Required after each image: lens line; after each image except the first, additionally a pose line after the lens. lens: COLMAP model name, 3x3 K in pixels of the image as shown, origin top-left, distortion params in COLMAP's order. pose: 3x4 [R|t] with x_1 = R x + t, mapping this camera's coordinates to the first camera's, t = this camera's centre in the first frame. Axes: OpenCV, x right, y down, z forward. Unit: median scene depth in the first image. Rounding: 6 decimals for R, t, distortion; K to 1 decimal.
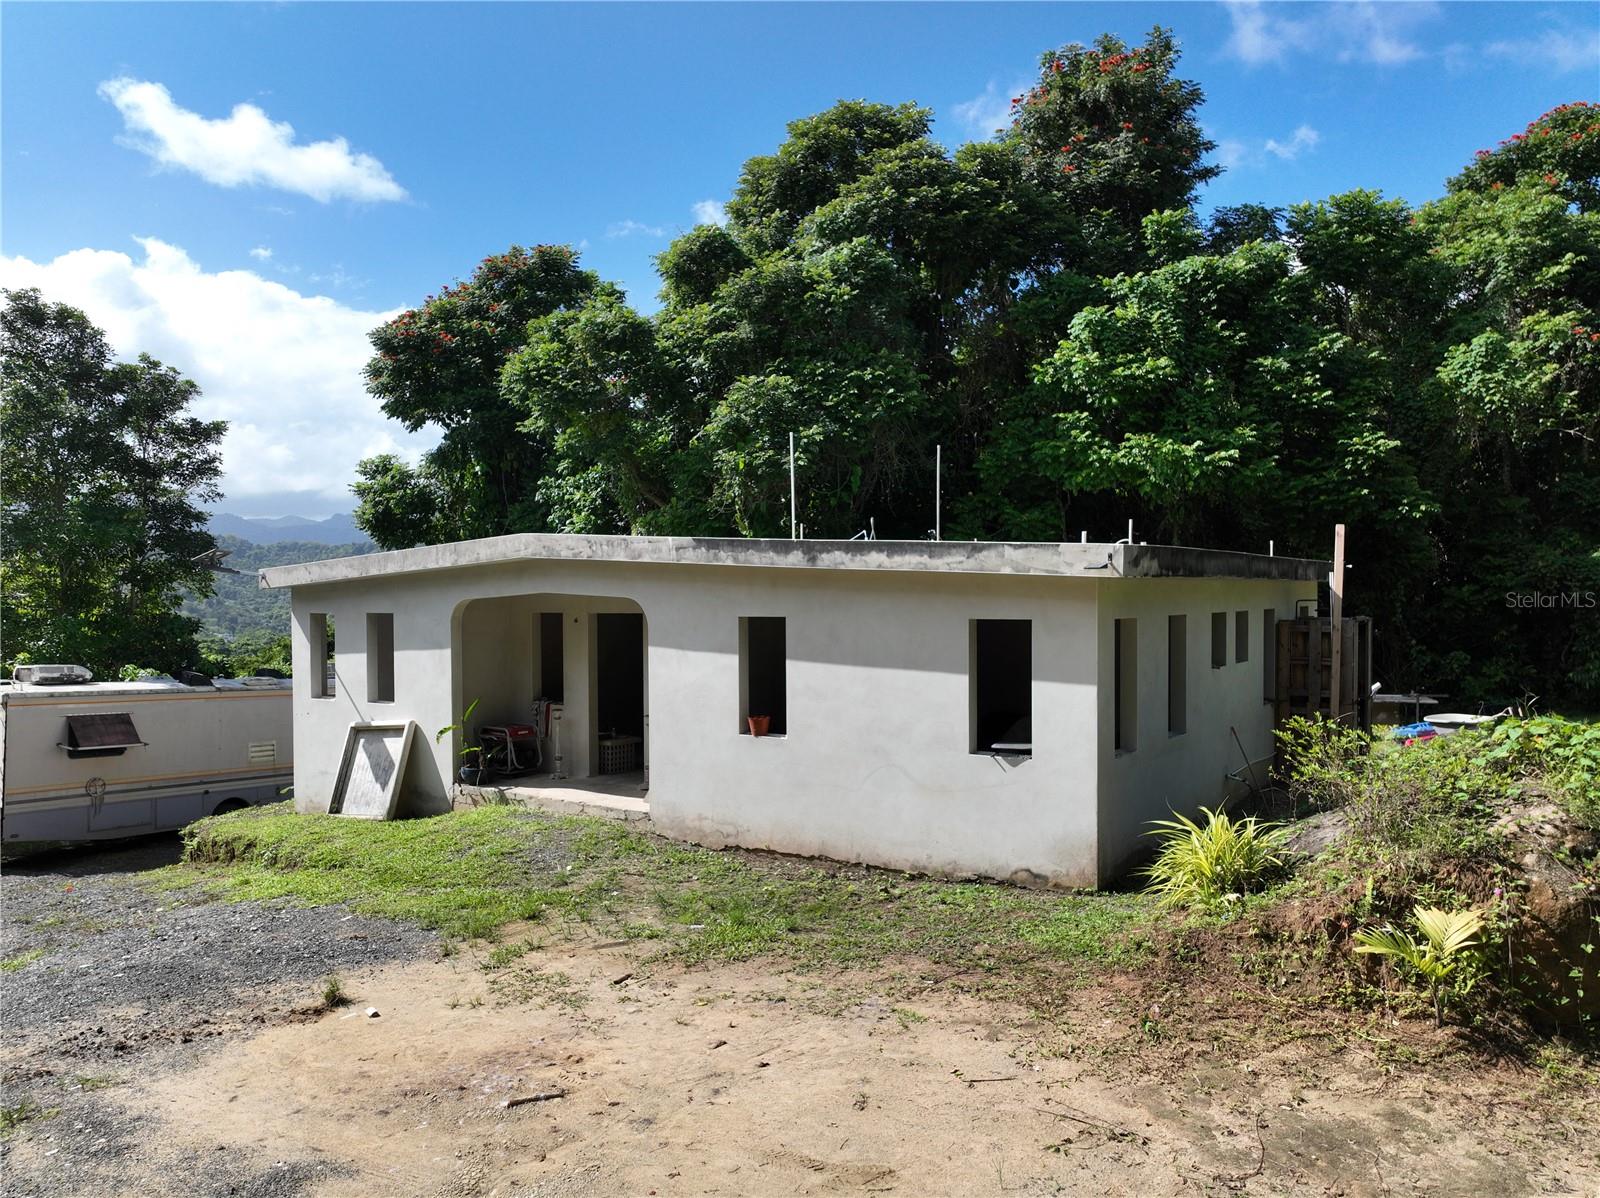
lens RADIAL K [[1135.5, 0, 796.6], [0, 1135.5, 598.2], [0, 0, 1]] dist [-0.005800, 0.026772]
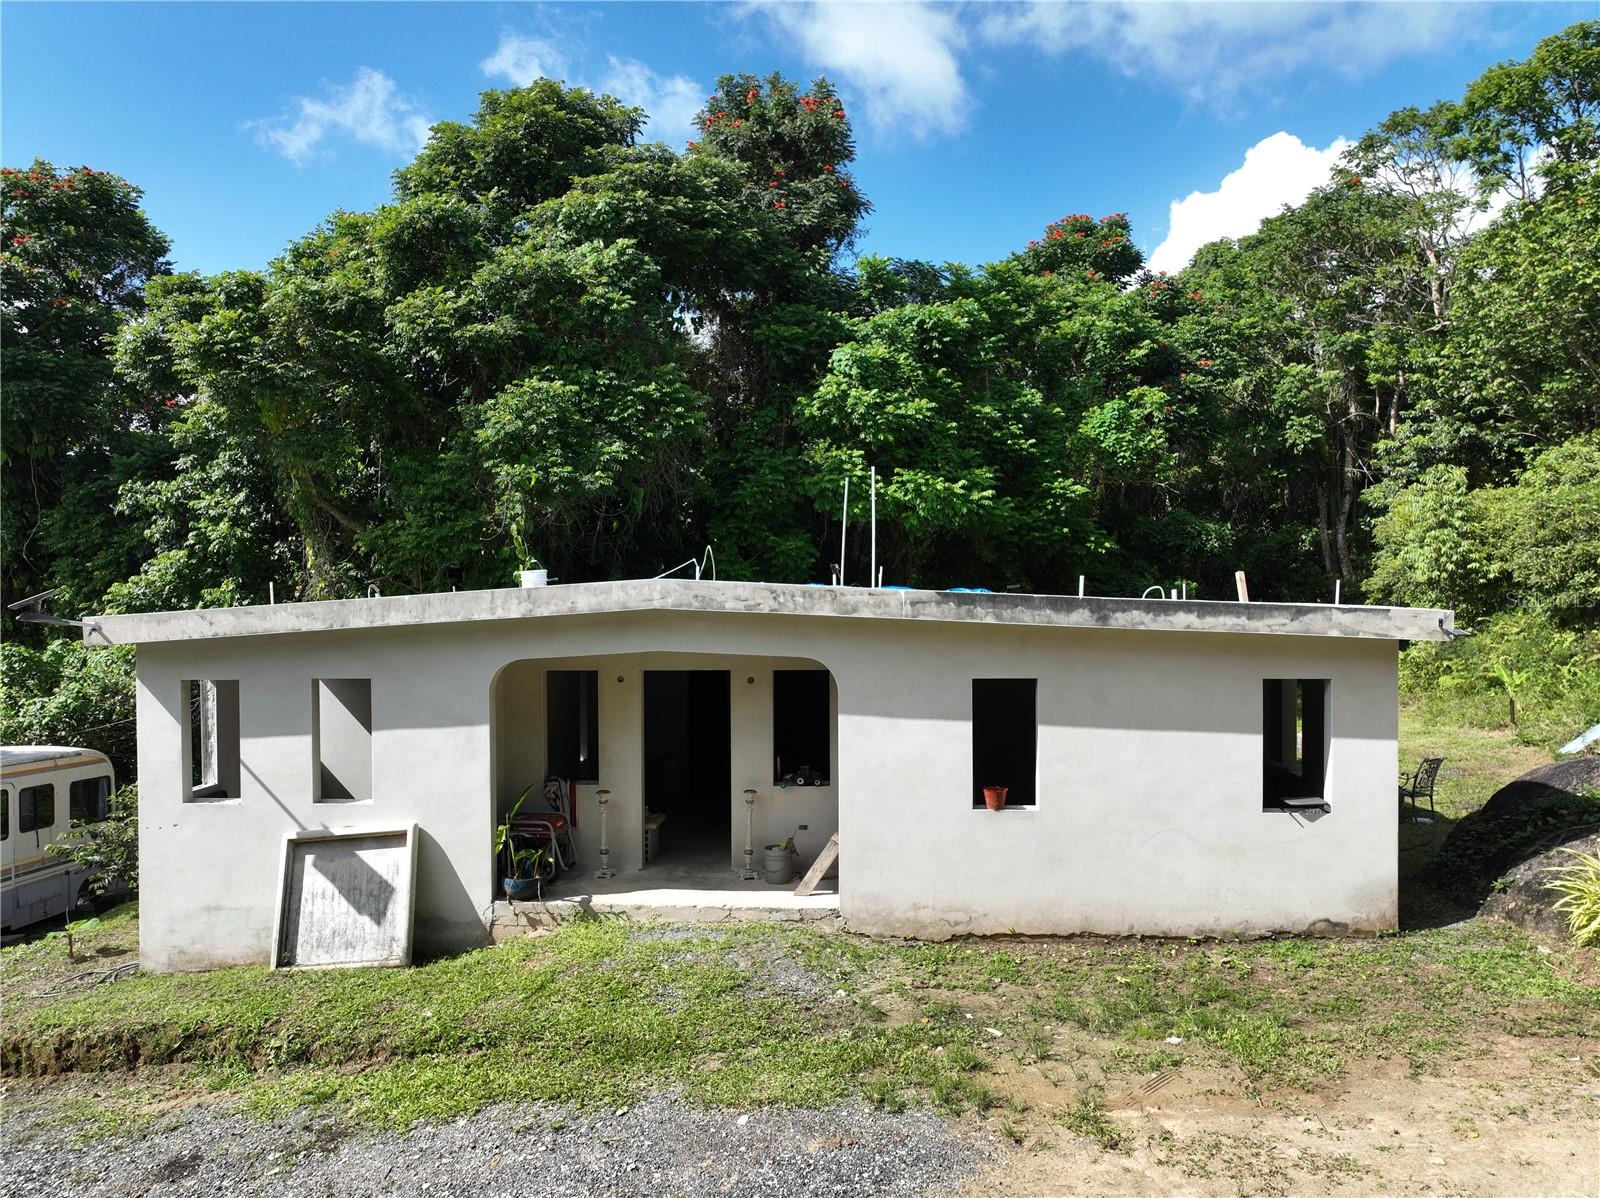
lens RADIAL K [[1135.5, 0, 796.2], [0, 1135.5, 594.8], [0, 0, 1]] dist [-0.005800, 0.026772]
pose [[0.863686, -0.000287, 0.504030, -0.530193], [0.004111, 0.999971, -0.006476, -0.038227], [-0.504013, 0.007665, 0.863662, 0.248081]]
